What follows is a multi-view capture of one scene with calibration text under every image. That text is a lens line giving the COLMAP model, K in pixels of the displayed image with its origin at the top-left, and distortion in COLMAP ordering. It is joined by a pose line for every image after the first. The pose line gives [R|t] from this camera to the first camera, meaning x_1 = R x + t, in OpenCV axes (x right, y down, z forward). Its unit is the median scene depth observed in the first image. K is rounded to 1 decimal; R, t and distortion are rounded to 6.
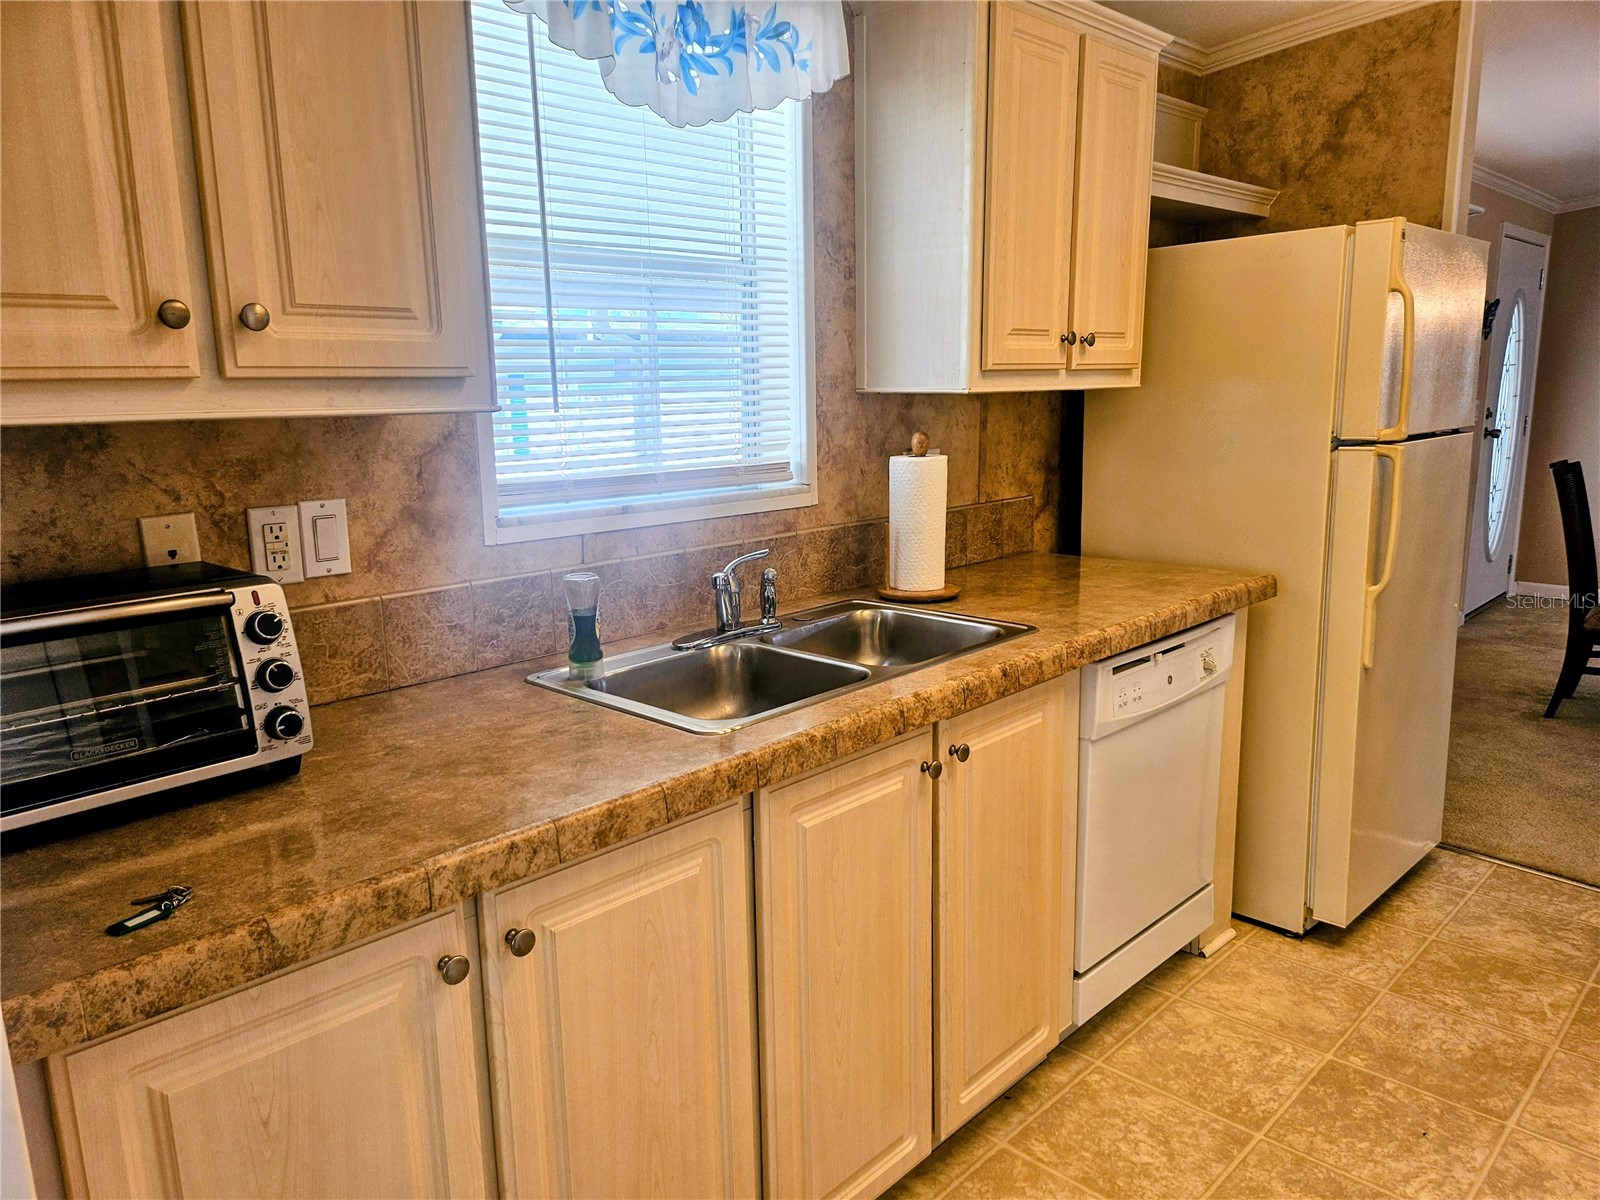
lens RADIAL K [[1141.1, 0, 812.0], [0, 1141.1, 615.5], [0, 0, 1]] dist [0.008515, -0.016950]
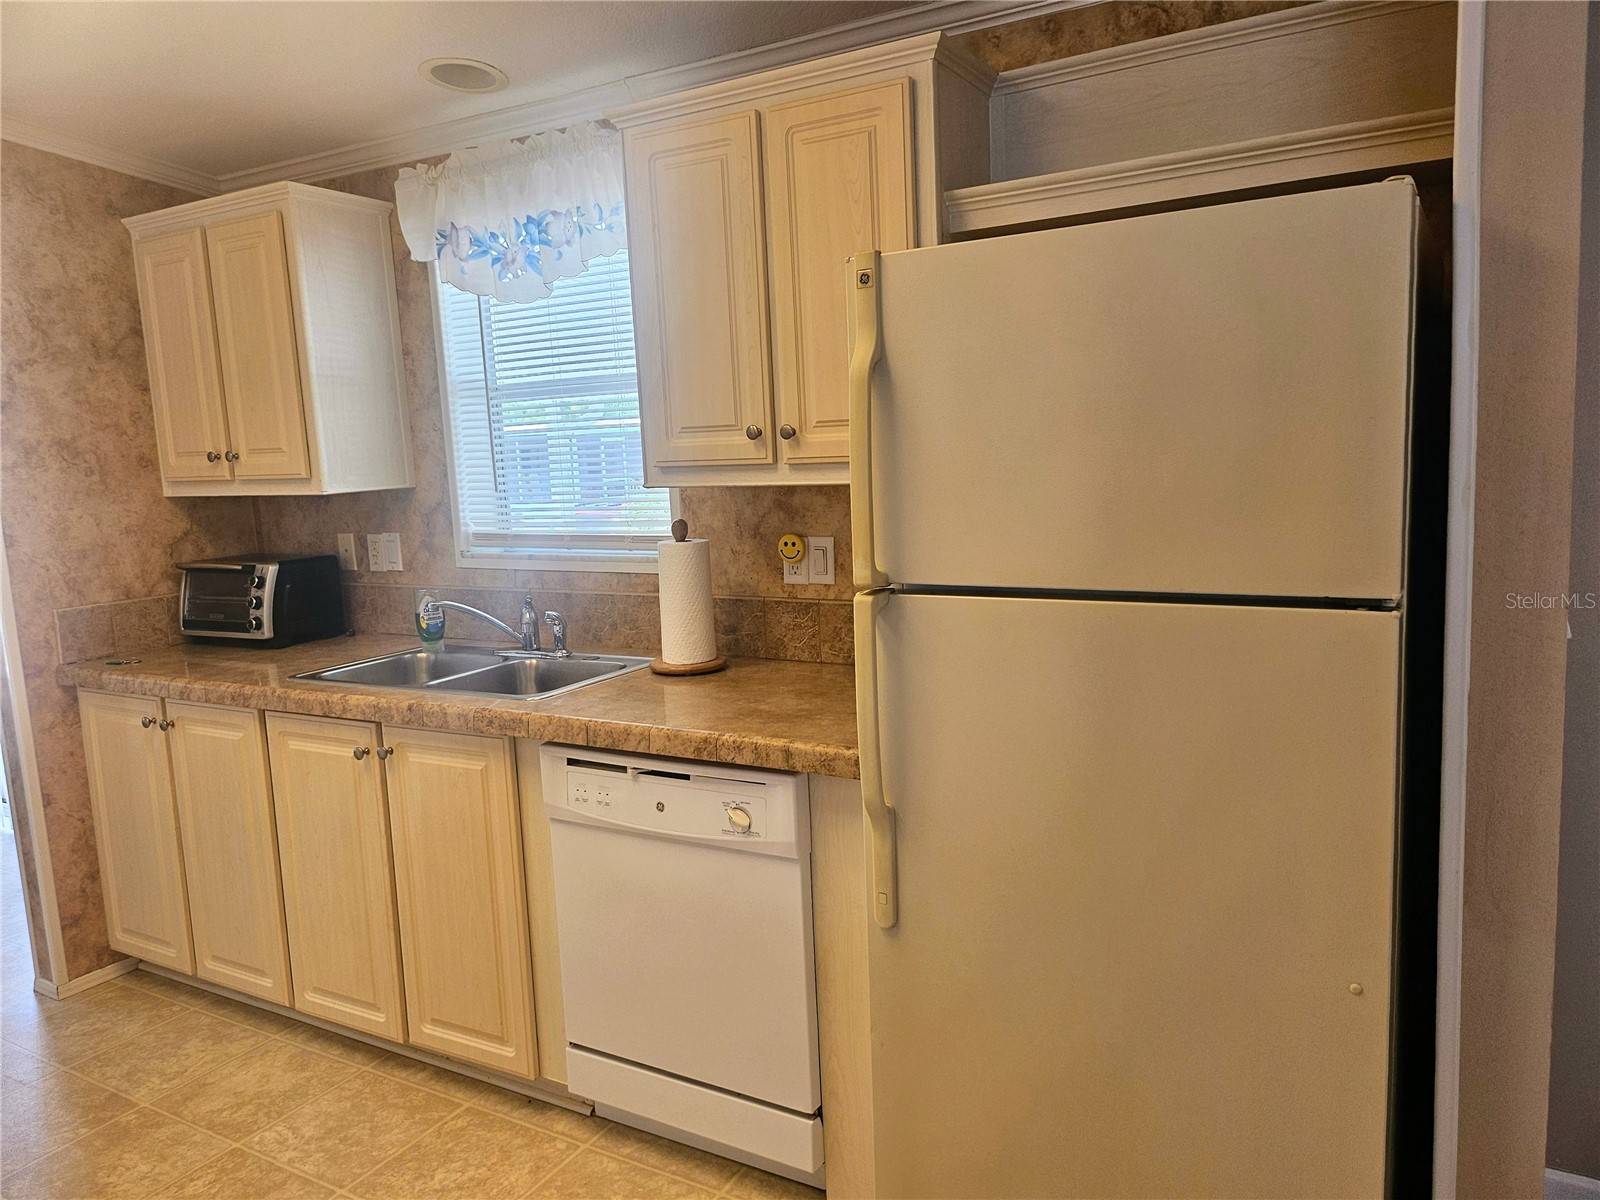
lens RADIAL K [[1141.1, 0, 807.8], [0, 1141.1, 586.1], [0, 0, 1]] dist [0.008515, -0.016950]
pose [[0.245326, 0.129520, -0.960749, 1.494436], [-0.158922, 0.983001, 0.091940, -0.274918], [0.956326, 0.130129, 0.261740, 1.058132]]
